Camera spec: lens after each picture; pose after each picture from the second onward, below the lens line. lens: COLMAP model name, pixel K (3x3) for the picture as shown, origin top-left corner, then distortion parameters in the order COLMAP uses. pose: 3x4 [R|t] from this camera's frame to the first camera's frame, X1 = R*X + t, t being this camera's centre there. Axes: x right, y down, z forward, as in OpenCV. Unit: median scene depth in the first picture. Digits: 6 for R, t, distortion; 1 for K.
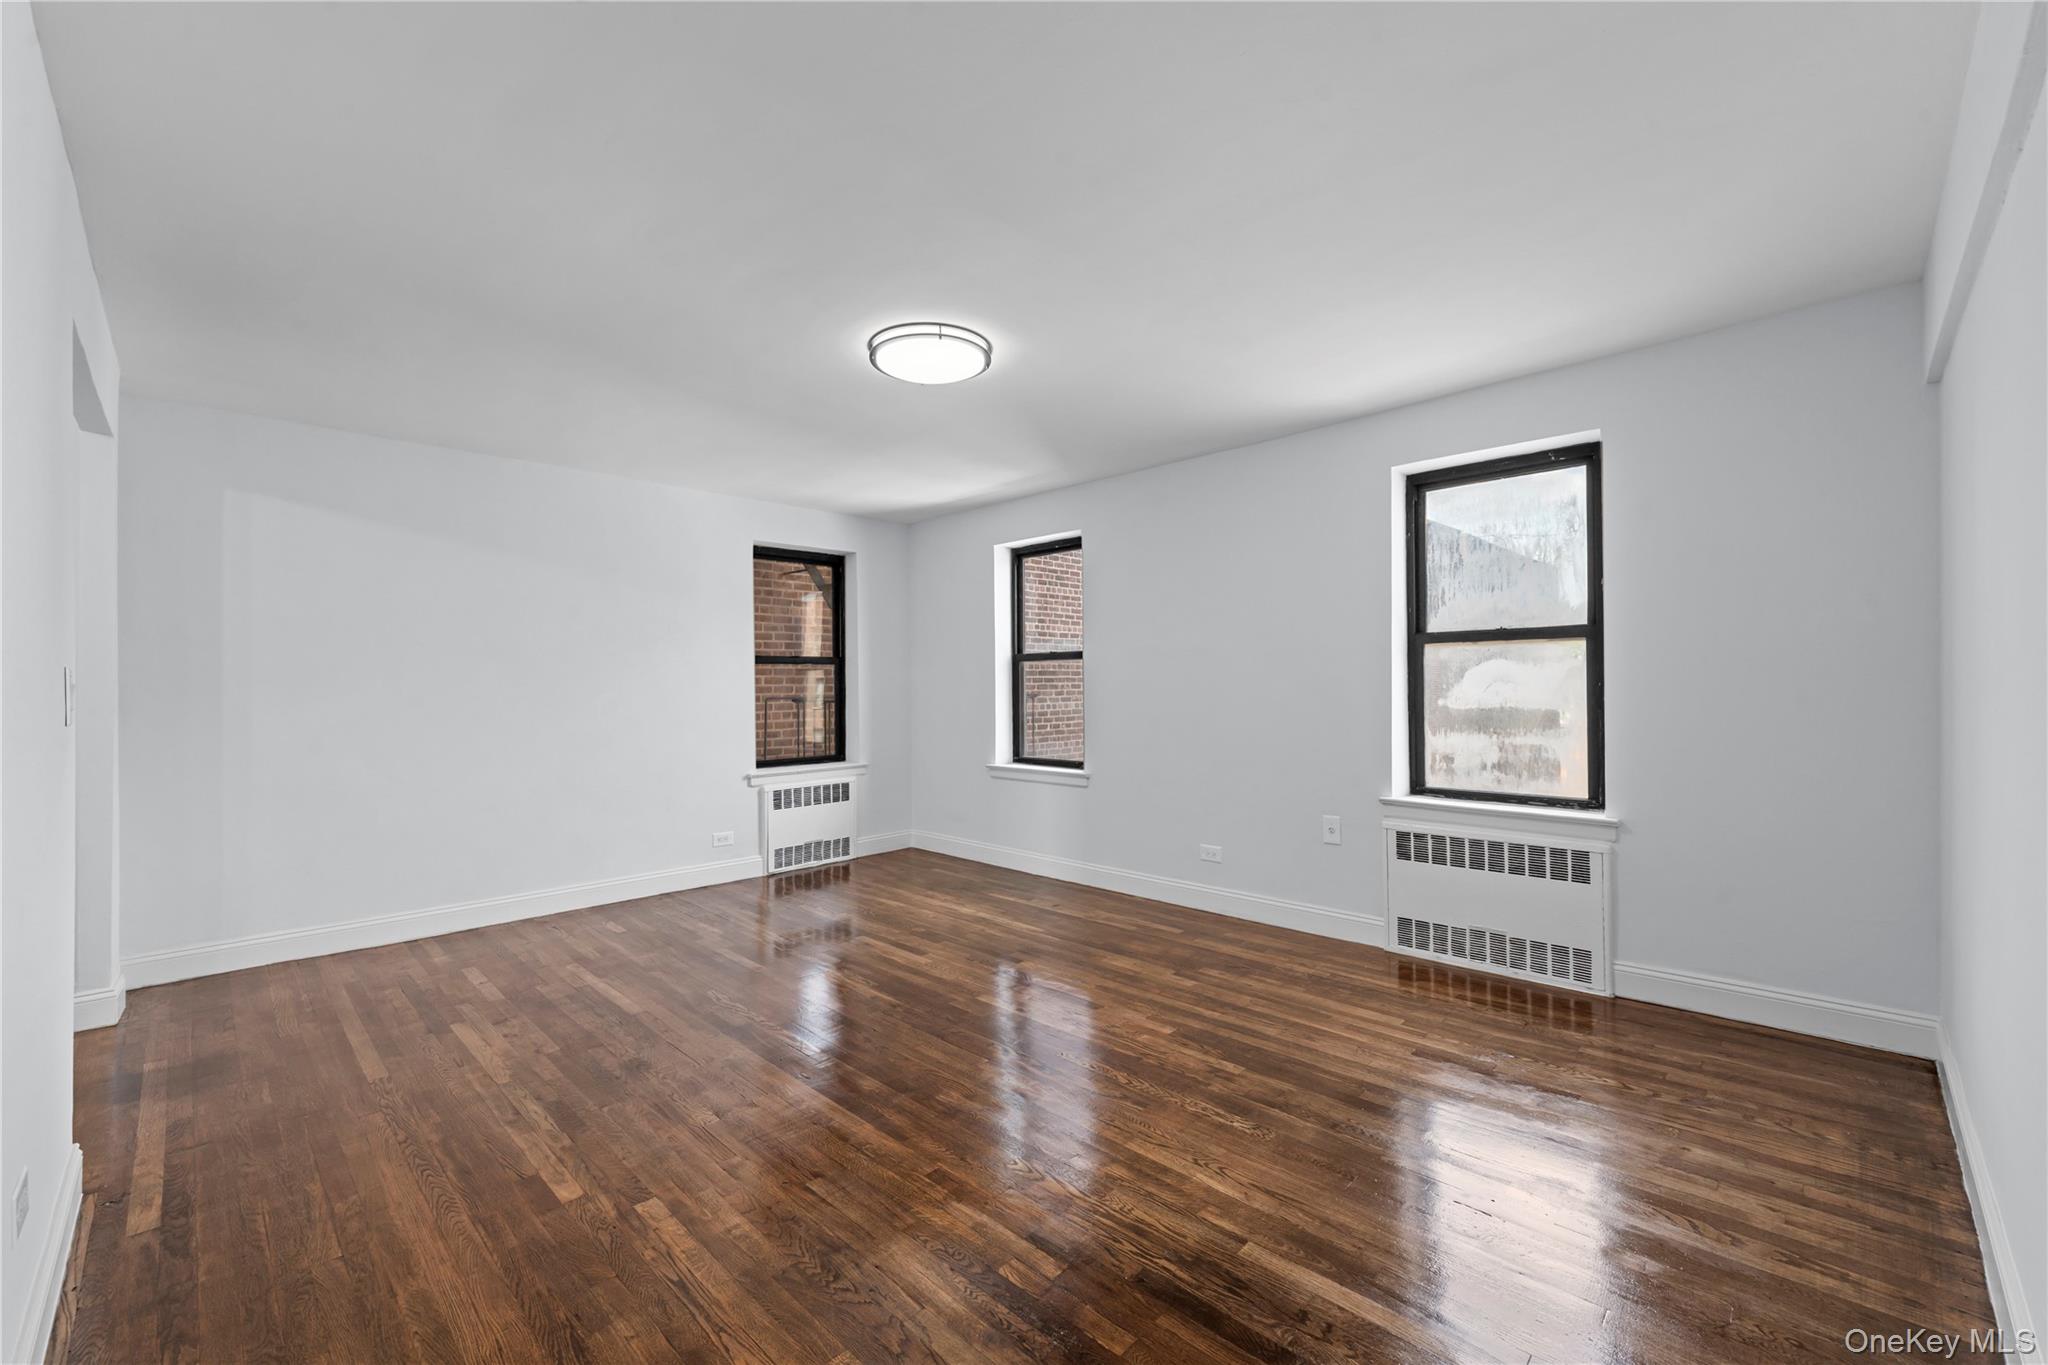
lens RADIAL K [[826.5, 0, 1034.9], [0, 826.5, 679.3], [0, 0, 1]] dist [-0.000510, -0.001235]
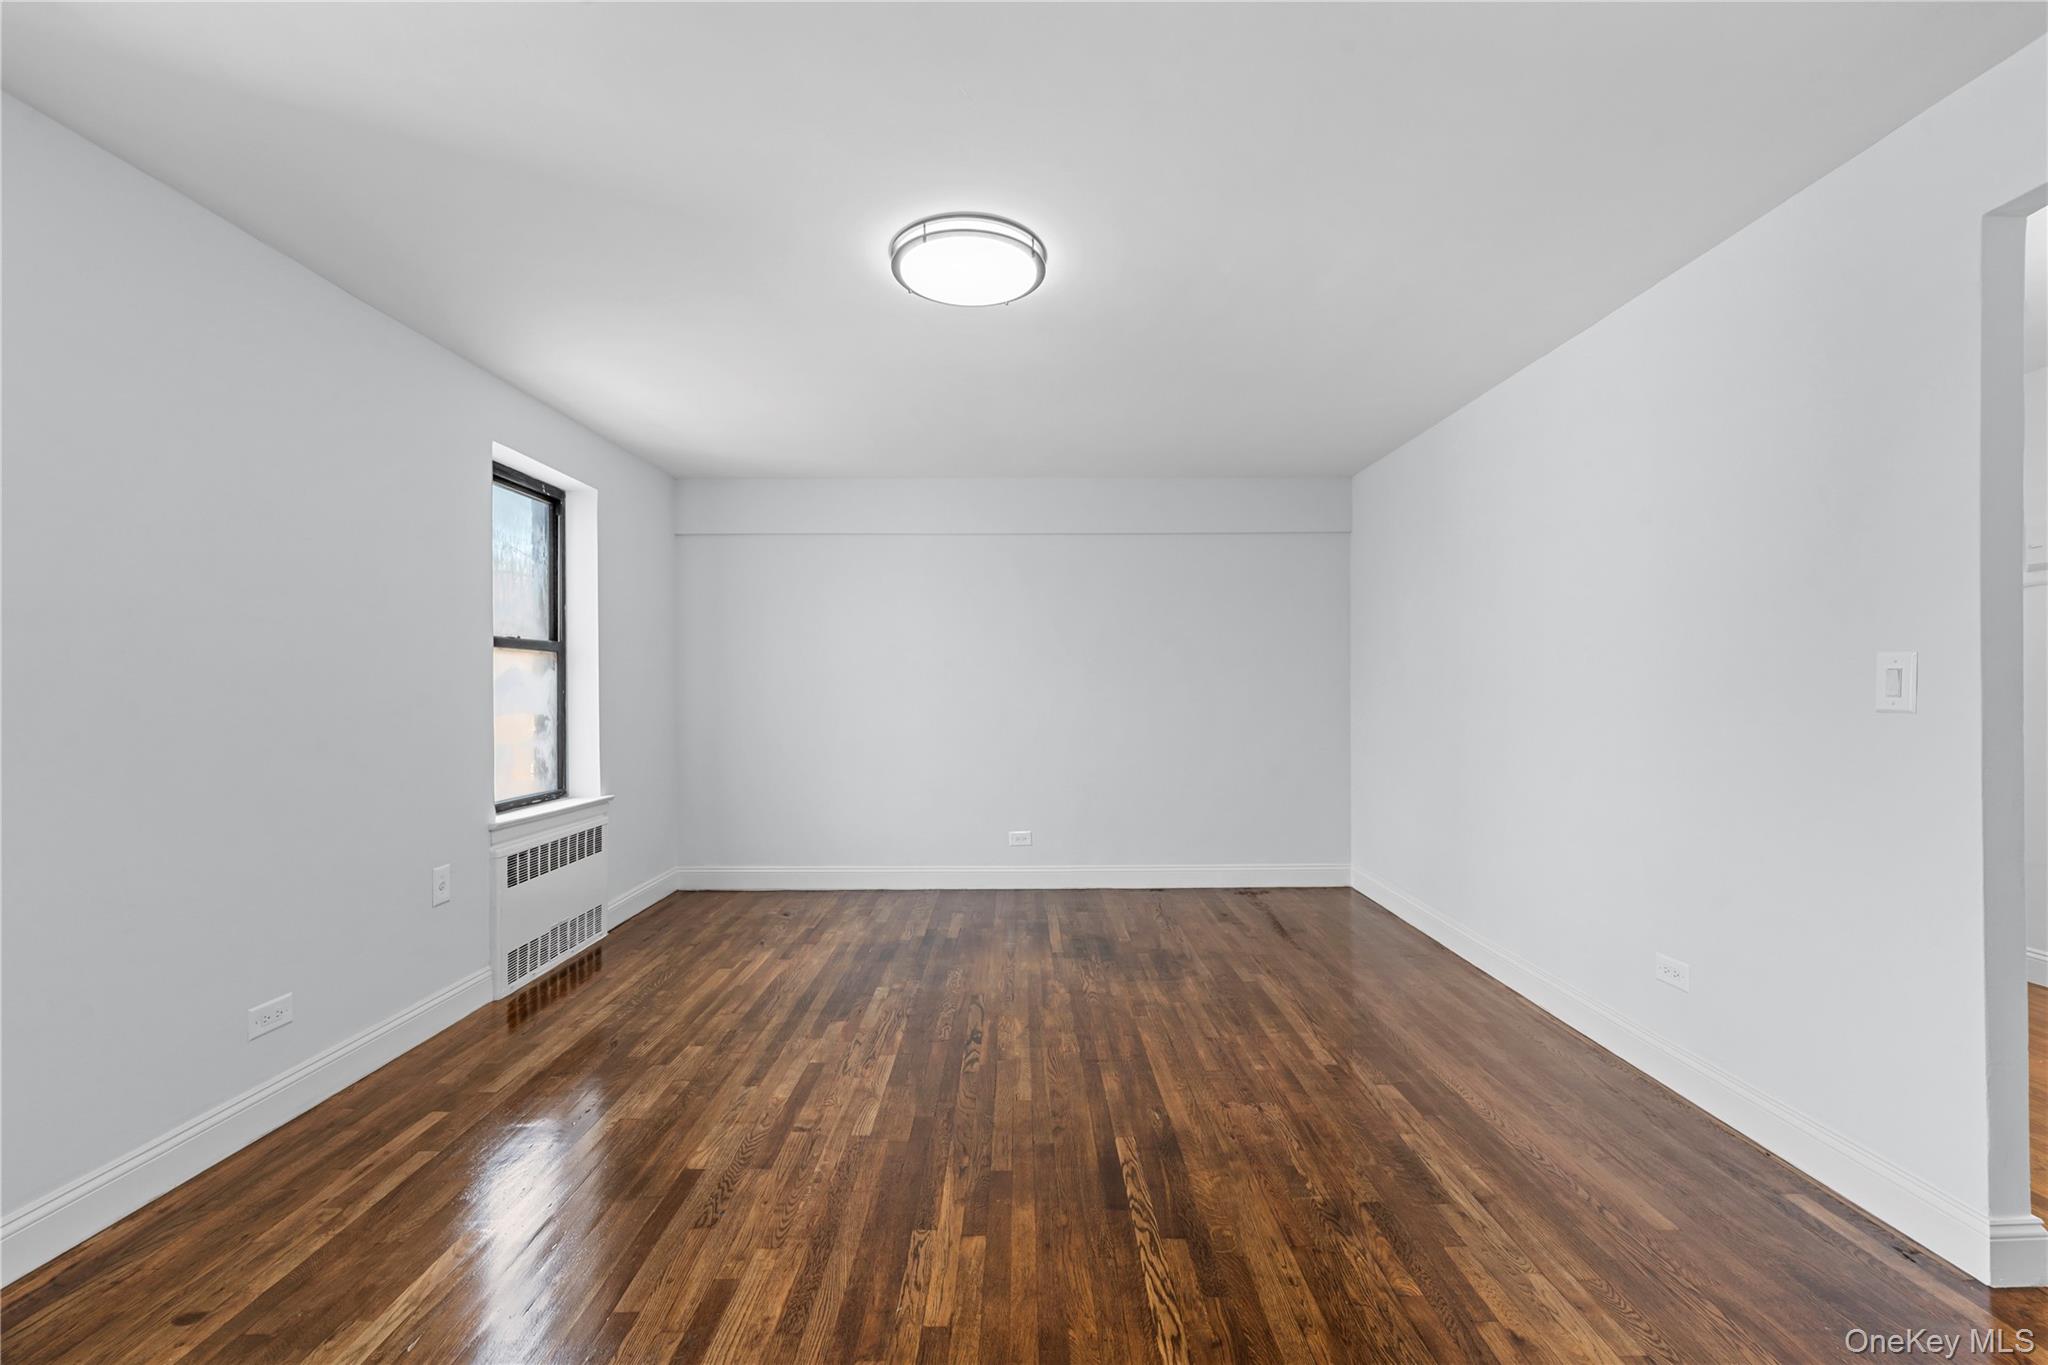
lens RADIAL K [[826.5, 0, 1028.7], [0, 826.5, 687.8], [0, 0, 1]] dist [-0.000510, -0.001235]
pose [[-0.702175, 0.012629, 0.711893, -0.610618], [0.005165, 0.999907, -0.012643, 0.018624], [-0.711986, -0.005201, -0.702175, 1.282101]]
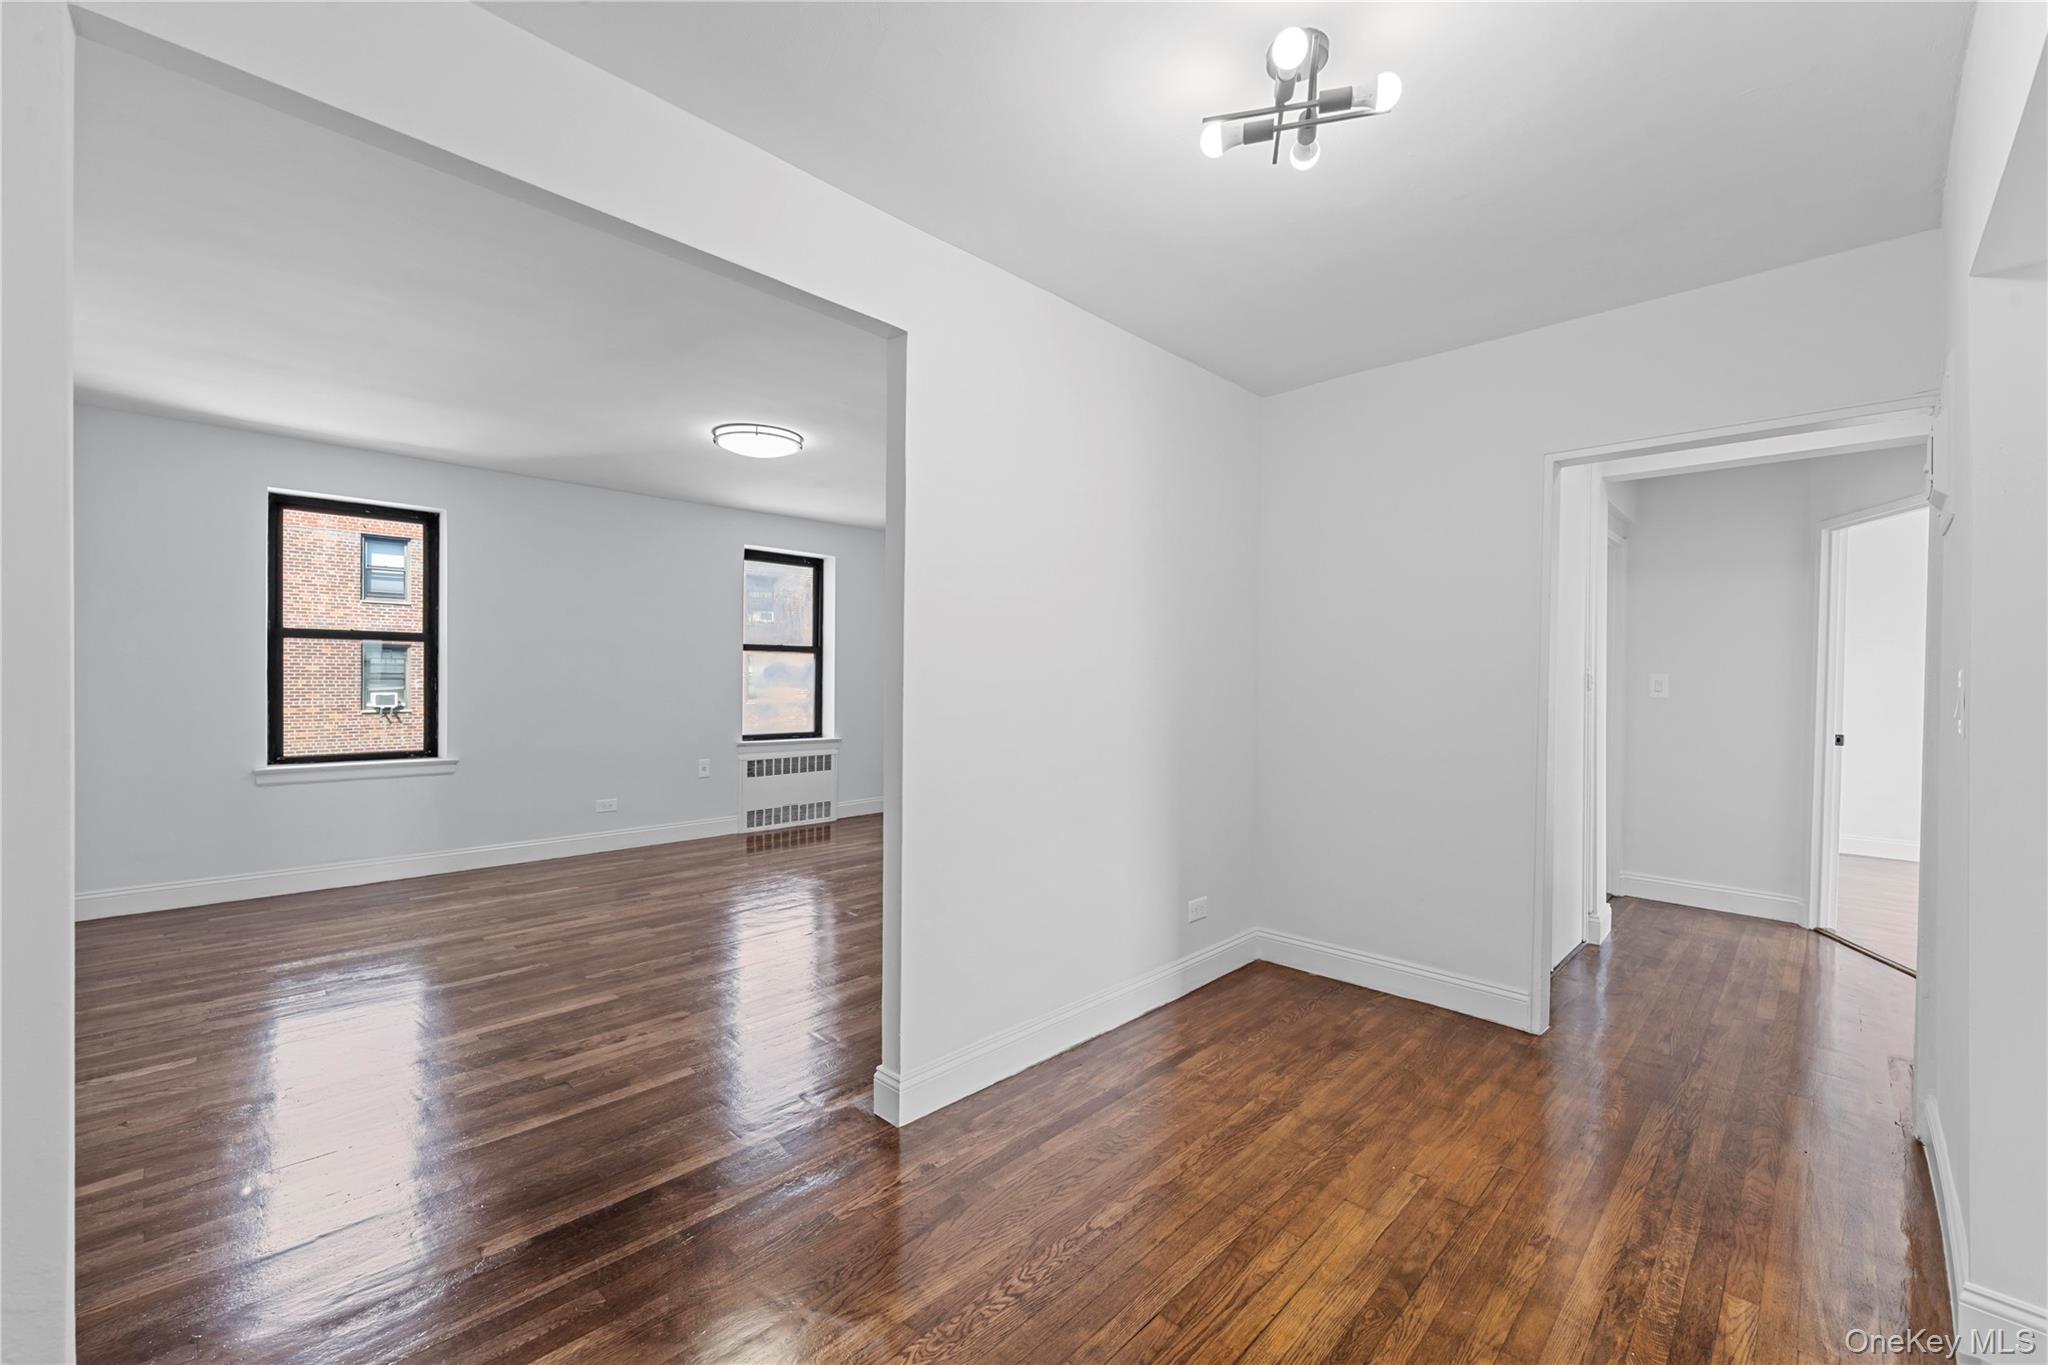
lens RADIAL K [[826.5, 0, 1031.8], [0, 826.5, 690.8], [0, 0, 1]] dist [-0.000510, -0.001235]
pose [[-0.003808, -0.011578, 0.999926, -1.308930], [-0.019984, 0.999734, 0.011500, 0.010271], [-0.999793, -0.019939, -0.004038, 0.449336]]
